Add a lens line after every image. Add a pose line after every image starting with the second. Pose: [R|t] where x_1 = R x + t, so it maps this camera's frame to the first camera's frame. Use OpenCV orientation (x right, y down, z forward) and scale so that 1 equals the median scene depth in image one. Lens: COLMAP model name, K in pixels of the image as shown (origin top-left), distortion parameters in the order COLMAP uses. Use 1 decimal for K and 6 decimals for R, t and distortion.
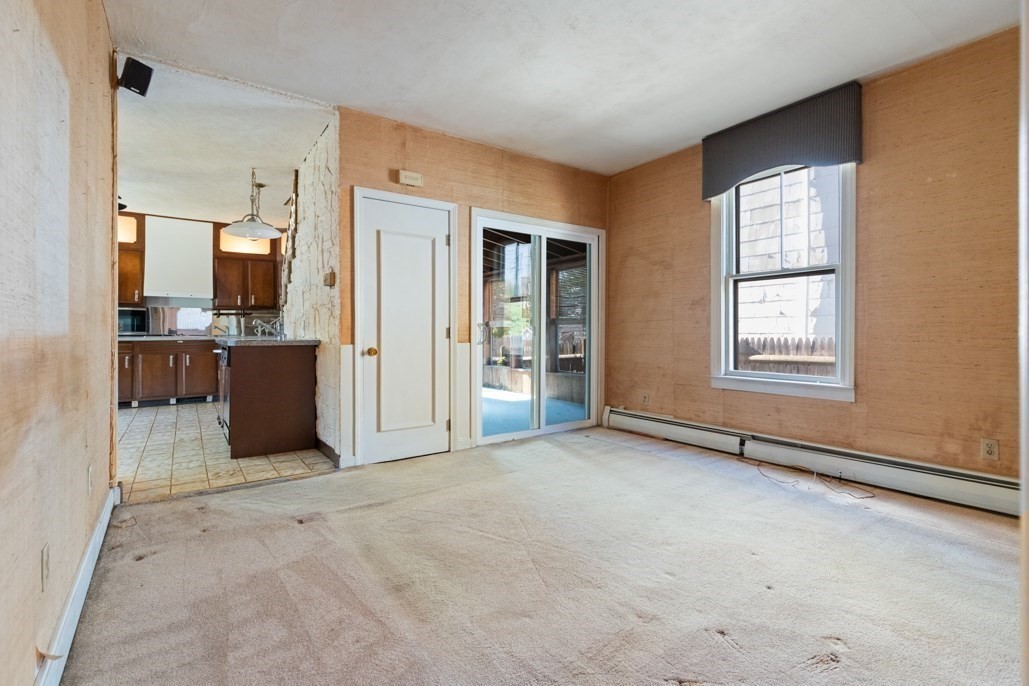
lens RADIAL K [[474.1, 0, 515.7], [0, 474.1, 332.4], [0, 0, 1]] dist [0.001457, 0.000132]
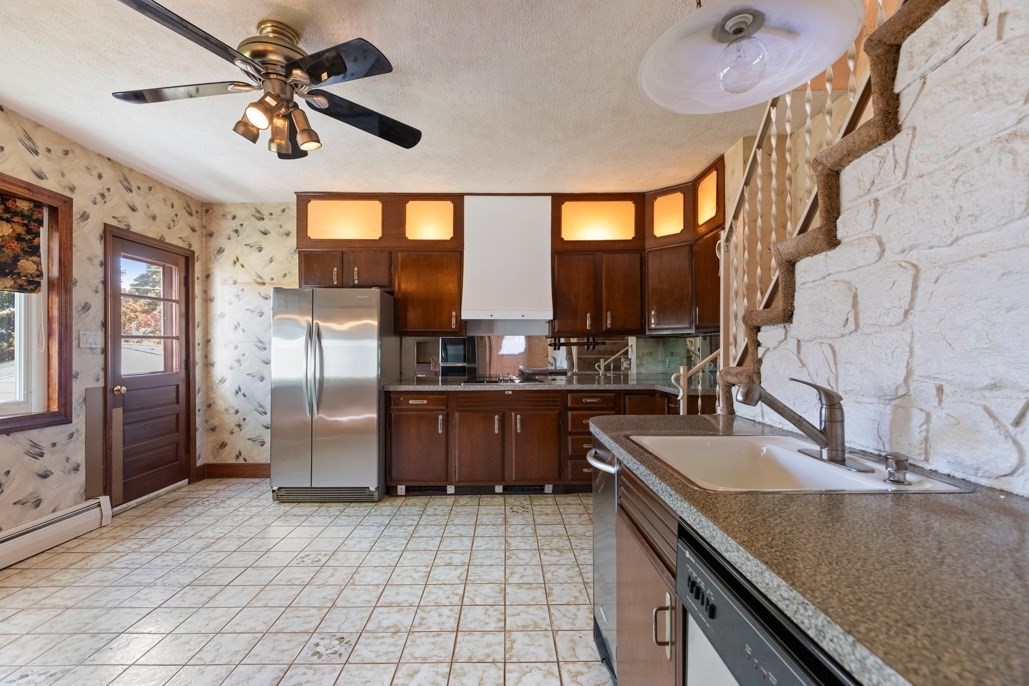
lens RADIAL K [[465.3, 0, 506.8], [0, 465.3, 351.5], [0, 0, 1]] dist [0.003764, 0.000862]
pose [[0.823293, -0.001139, -0.567615, -0.394263], [0.001530, 0.999999, 0.000213, -0.035034], [0.567614, -0.001044, 0.823294, 0.541096]]
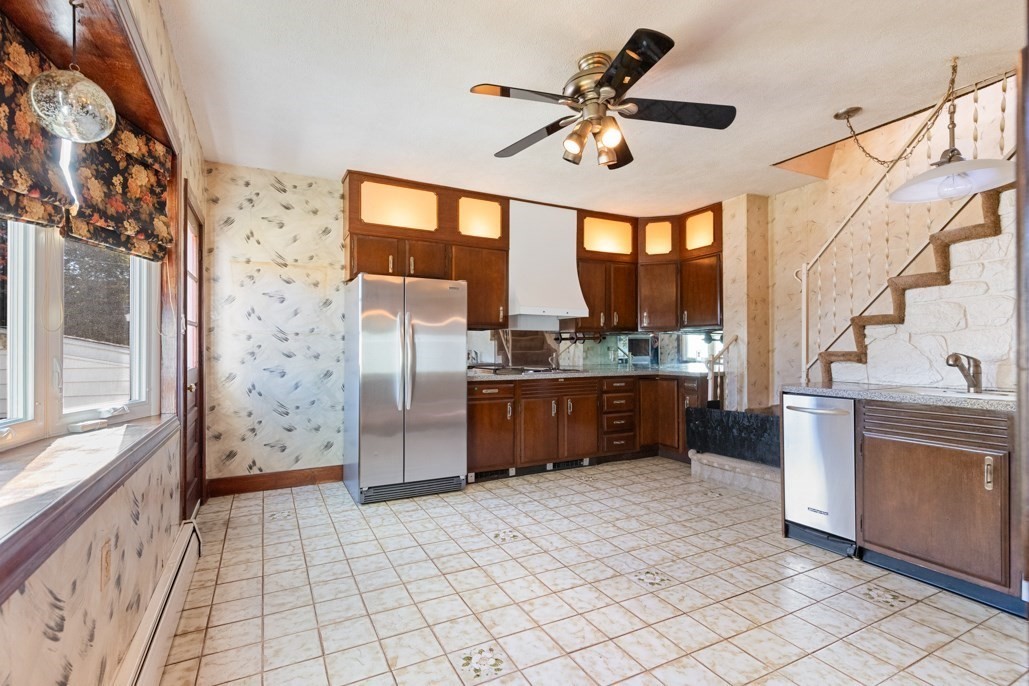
lens RADIAL K [[473.9, 0, 505.3], [0, 473.9, 348.0], [0, 0, 1]] dist [0.003357, 0.000245]
pose [[0.990108, -0.001642, -0.140301, -0.732834], [0.000925, 0.999986, -0.005177, -0.024771], [0.140308, 0.004996, 0.990095, 0.327299]]
